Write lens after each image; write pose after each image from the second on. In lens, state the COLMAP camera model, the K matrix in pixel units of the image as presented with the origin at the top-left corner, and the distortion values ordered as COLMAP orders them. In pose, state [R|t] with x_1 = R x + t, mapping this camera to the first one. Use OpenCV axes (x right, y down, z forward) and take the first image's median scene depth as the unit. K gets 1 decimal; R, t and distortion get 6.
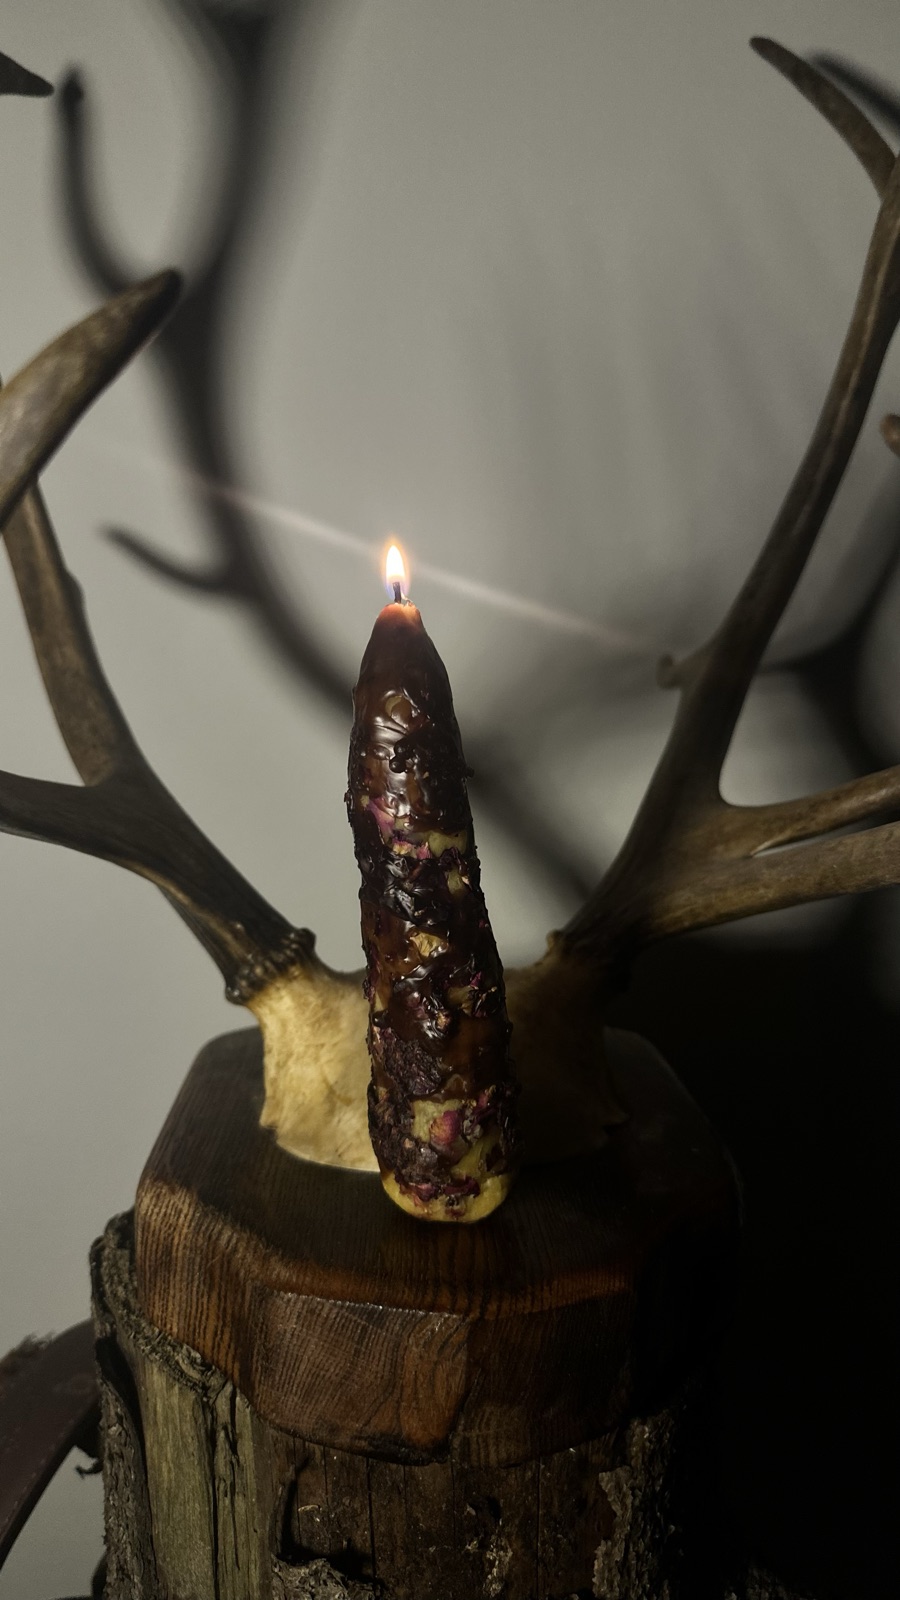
lens RADIAL K [[1121.9, 0, 477.0], [0, 1121.9, 779.9], [0, 0, 1]] dist [0.014406, -0.022932]
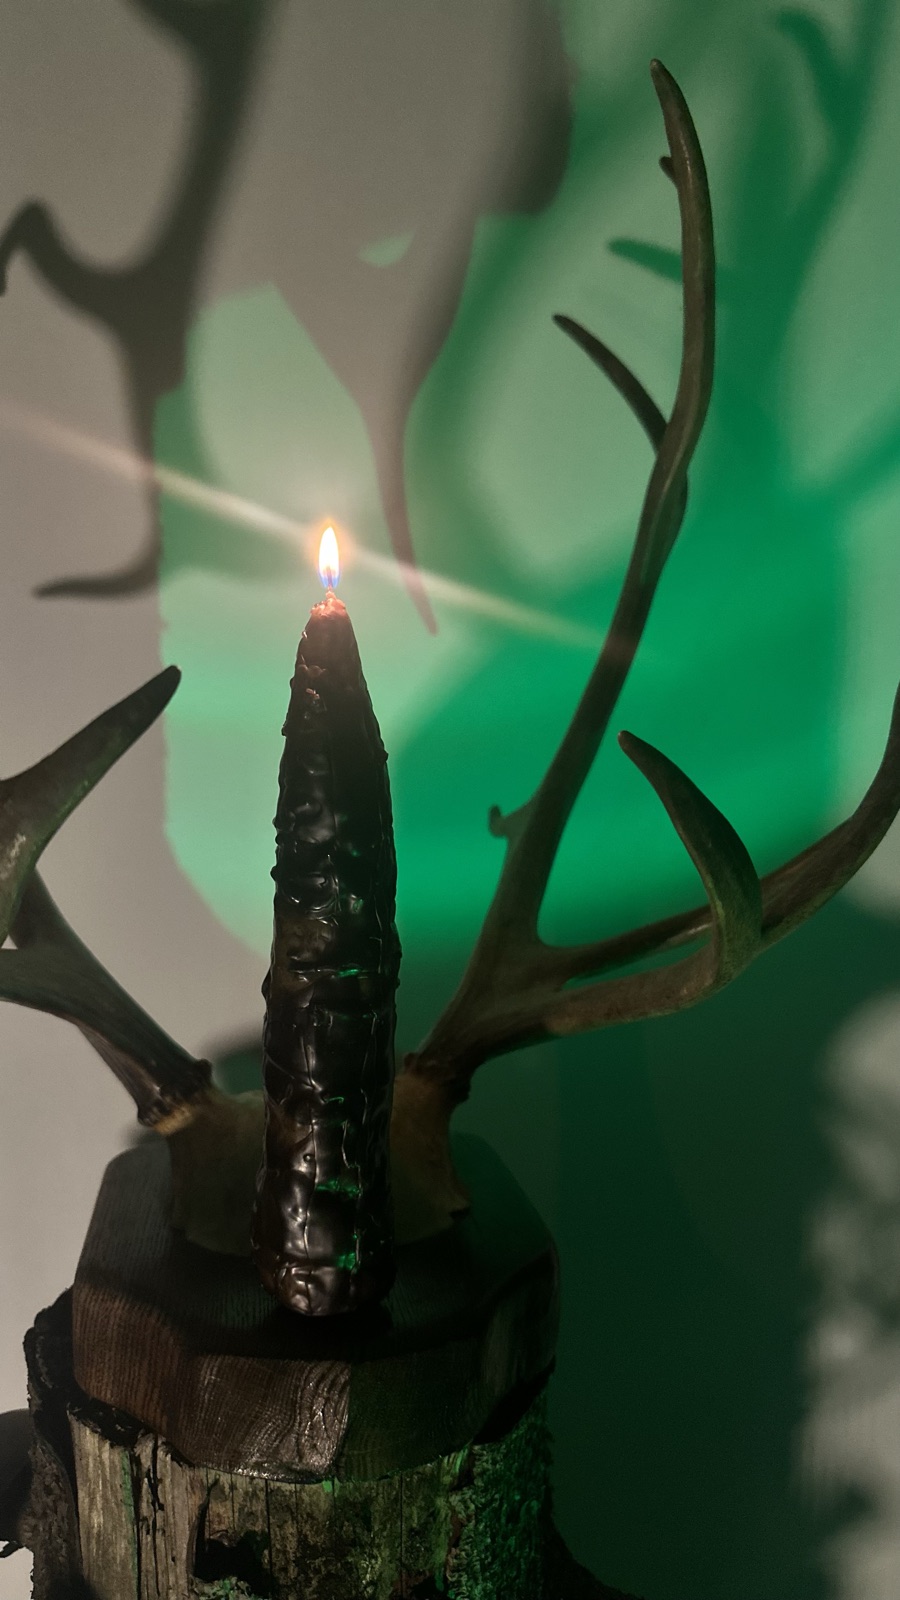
lens RADIAL K [[1121.9, 0, 450.2], [0, 1121.9, 795.5], [0, 0, 1]] dist [0.014406, -0.022932]
pose [[0.992717, -0.005234, 0.120352, -0.039268], [0.013226, 0.997752, -0.065701, -0.085368], [-0.119738, 0.066815, 0.990555, -0.315944]]
